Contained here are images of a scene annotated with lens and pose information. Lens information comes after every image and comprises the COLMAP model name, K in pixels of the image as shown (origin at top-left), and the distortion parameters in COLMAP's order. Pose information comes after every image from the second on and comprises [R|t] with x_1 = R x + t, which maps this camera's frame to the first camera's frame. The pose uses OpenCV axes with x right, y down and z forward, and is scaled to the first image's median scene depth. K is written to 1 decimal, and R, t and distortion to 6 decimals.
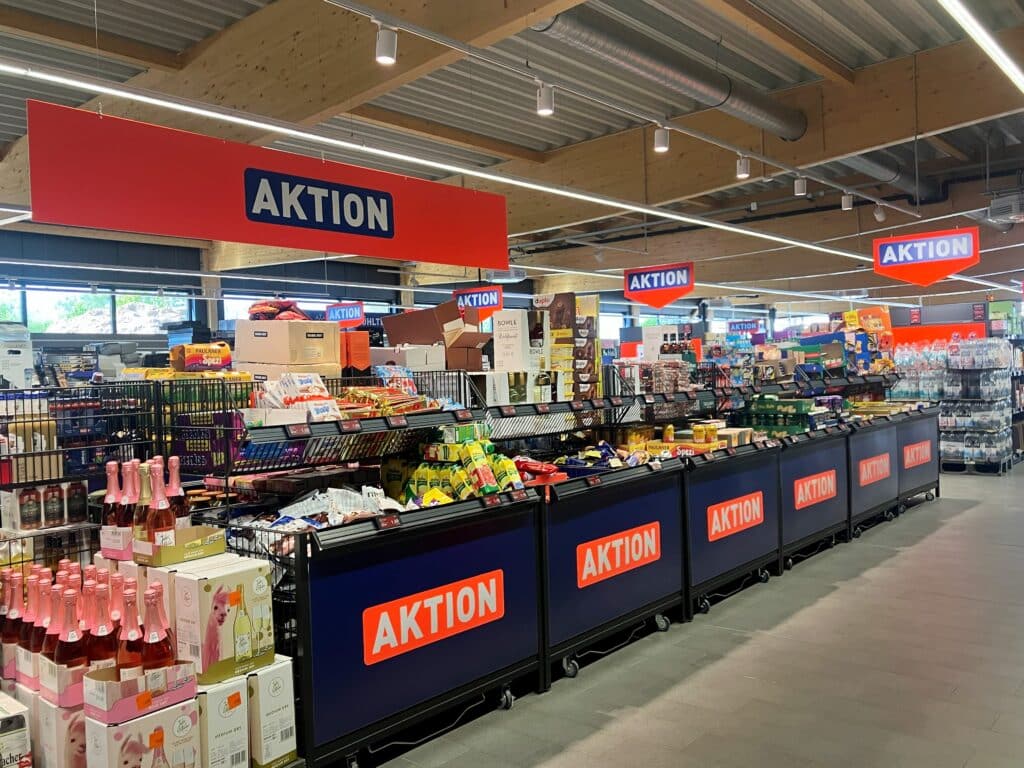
lens RADIAL K [[865.9, 0, 506.4], [0, 865.9, 379.2], [0, 0, 1]] dist [0.014486, 0.004505]
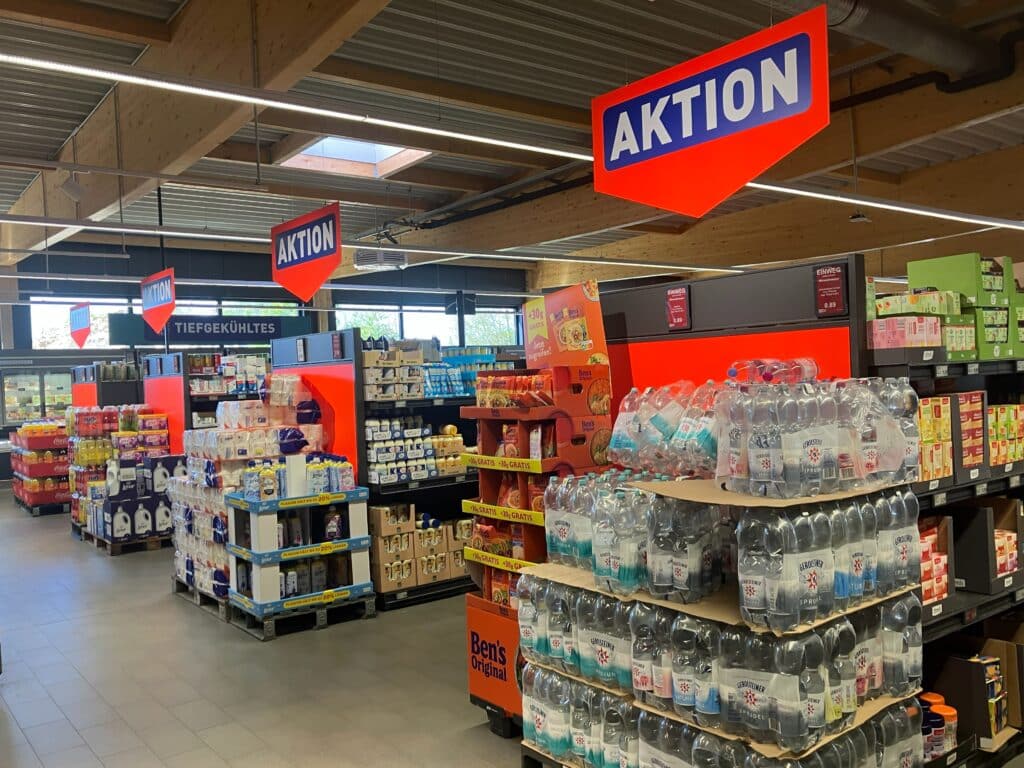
lens RADIAL K [[865.9, 0, 517.2], [0, 865.9, 390.3], [0, 0, 1]] dist [0.014486, 0.004505]
pose [[0.977386, 0.002619, -0.211447, 0.365147], [-0.000402, 0.999944, 0.010529, -0.033580], [0.211463, -0.010206, 0.977333, 0.497309]]
